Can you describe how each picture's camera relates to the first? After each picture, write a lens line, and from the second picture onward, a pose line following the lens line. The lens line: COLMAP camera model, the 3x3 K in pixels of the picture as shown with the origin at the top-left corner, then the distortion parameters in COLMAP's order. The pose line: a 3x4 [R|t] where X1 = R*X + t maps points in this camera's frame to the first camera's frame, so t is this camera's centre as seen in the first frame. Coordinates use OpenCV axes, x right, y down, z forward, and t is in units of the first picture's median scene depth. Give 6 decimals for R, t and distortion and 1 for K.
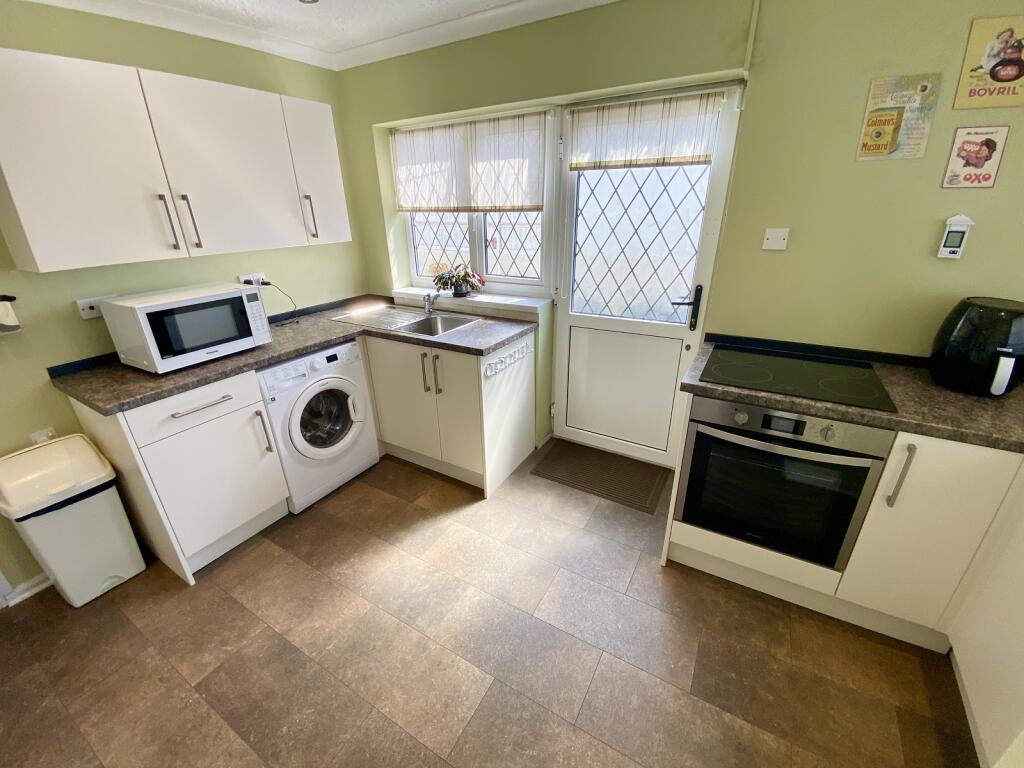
lens RADIAL K [[414.3, 0, 509.5], [0, 414.3, 382.4], [0, 0, 1]] dist [0.014393, -0.017677]
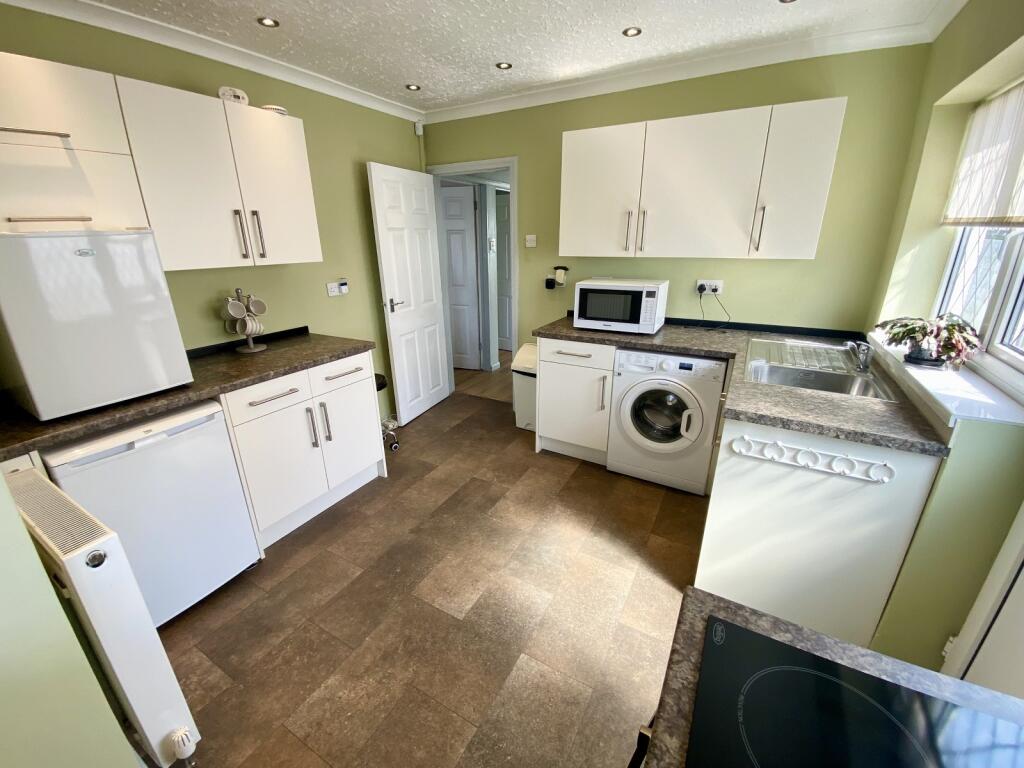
lens RADIAL K [[405.7, 0, 508.1], [0, 405.7, 380.6], [0, 0, 1]] dist [0.002377, -0.016262]
pose [[0.007876, 0.344846, -0.938626, 0.553174], [-0.372690, 0.872038, 0.317255, -0.194841], [0.927922, 0.347319, 0.135389, 0.509291]]
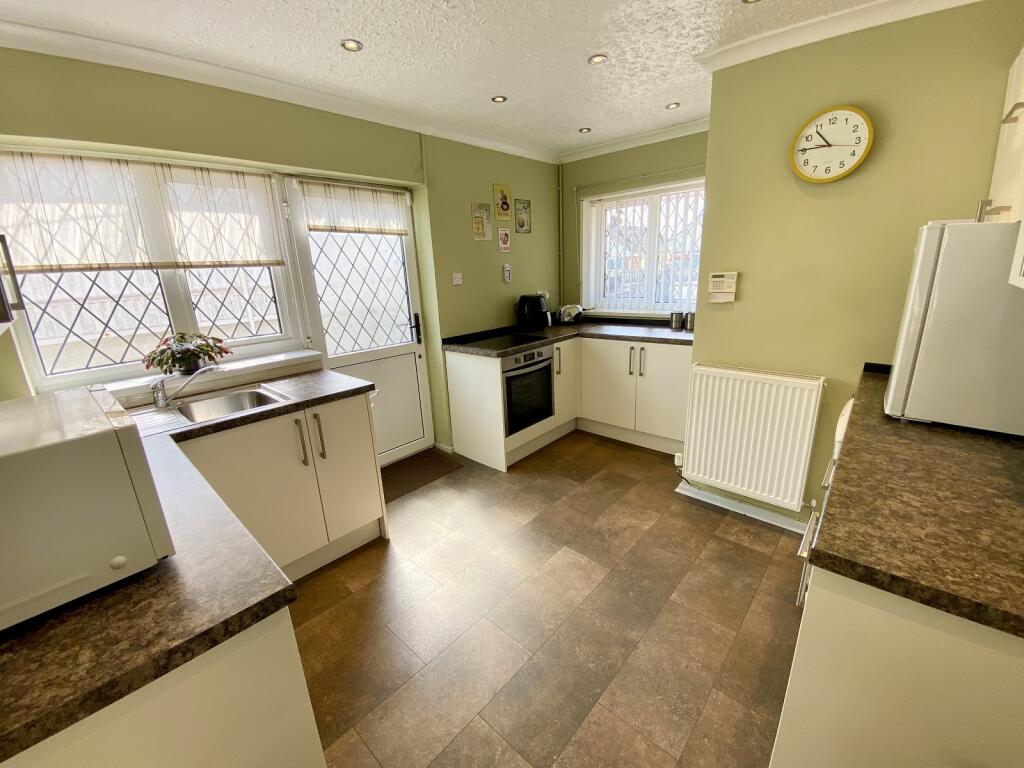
lens RADIAL K [[405.7, 0, 508.1], [0, 405.7, 380.6], [0, 0, 1]] dist [0.002377, -0.016262]
pose [[0.218420, -0.250249, 0.943222, -0.920635], [0.408777, 0.901134, 0.144423, -0.090777], [-0.886112, 0.354023, 0.299122, 0.364670]]
